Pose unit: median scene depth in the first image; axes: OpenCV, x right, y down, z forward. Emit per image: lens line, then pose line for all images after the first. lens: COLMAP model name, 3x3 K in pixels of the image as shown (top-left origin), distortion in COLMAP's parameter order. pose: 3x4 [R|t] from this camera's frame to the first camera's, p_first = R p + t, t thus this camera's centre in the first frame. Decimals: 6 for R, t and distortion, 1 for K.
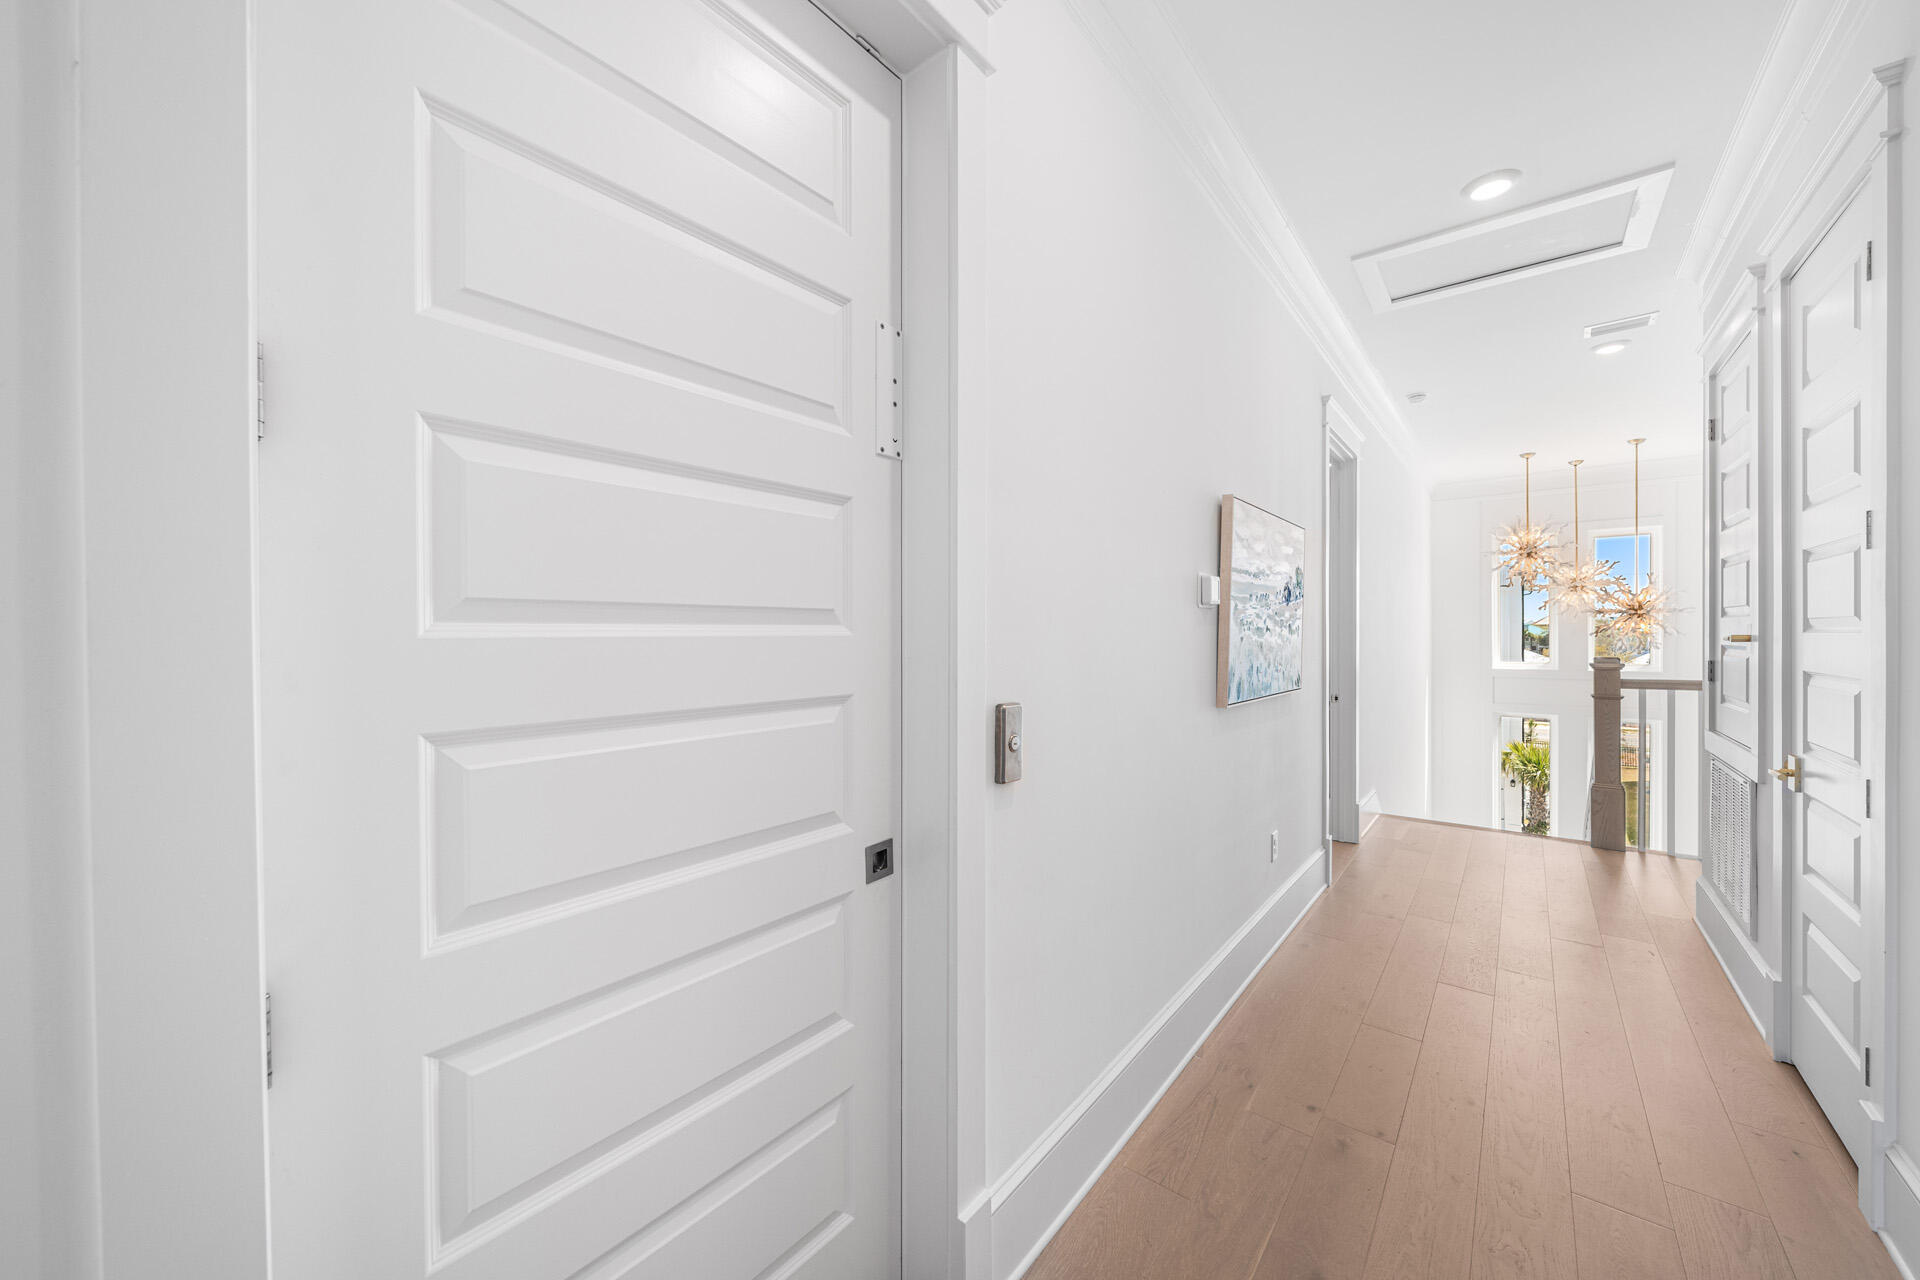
lens RADIAL K [[726.4, 0, 955.1], [0, 726.4, 630.6], [0, 0, 1]] dist [0.000800, 0.000116]
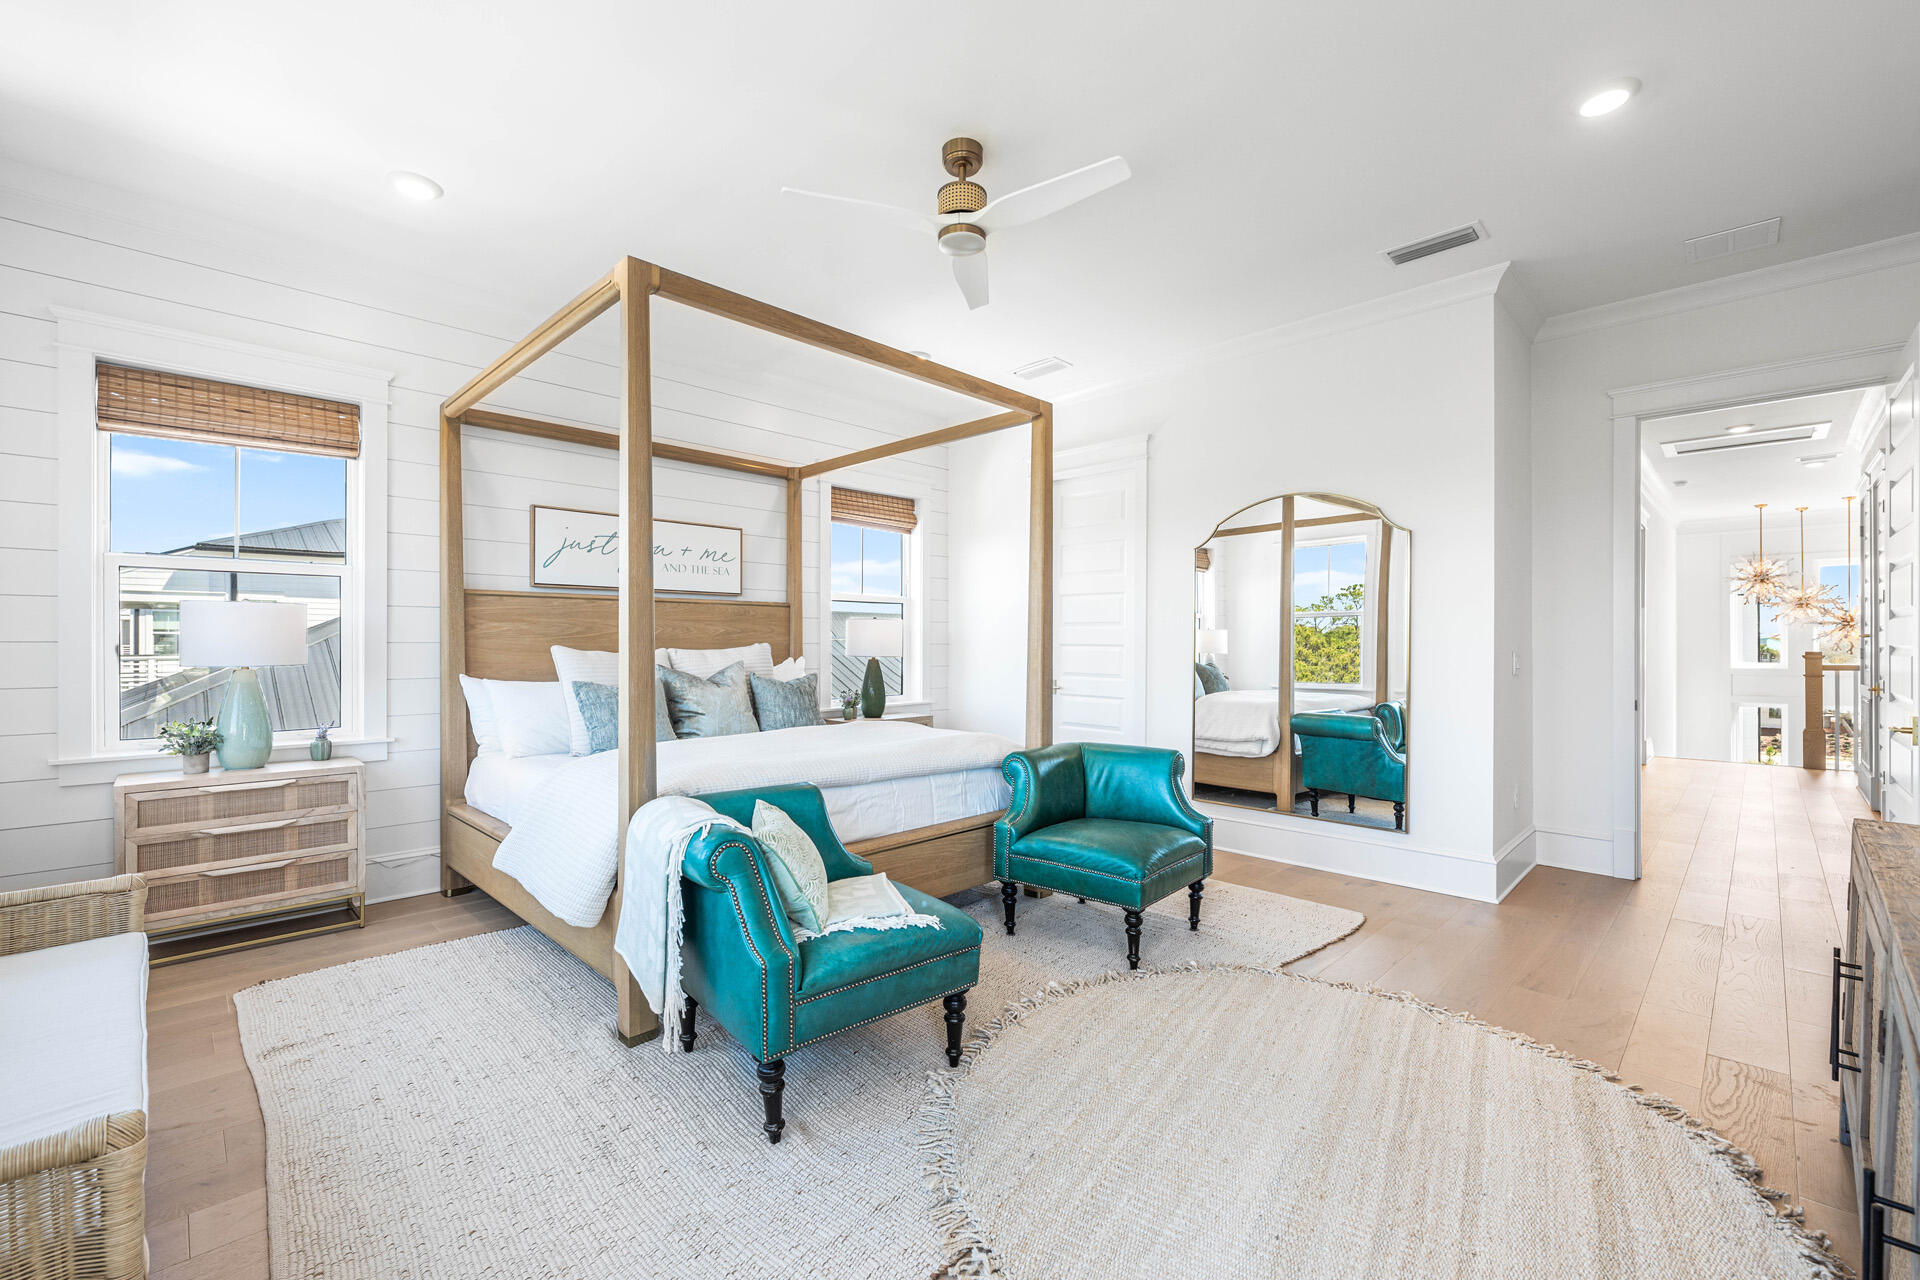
lens RADIAL K [[822.7, 0, 958.9], [0, 822.7, 641.6], [0, 0, 1]] dist [-0.001102, -0.000240]
pose [[0.994091, 0.003420, -0.108493, -0.523318], [-0.004025, 0.999978, -0.005359, 0.021786], [0.108472, 0.005764, 0.994083, -0.673325]]
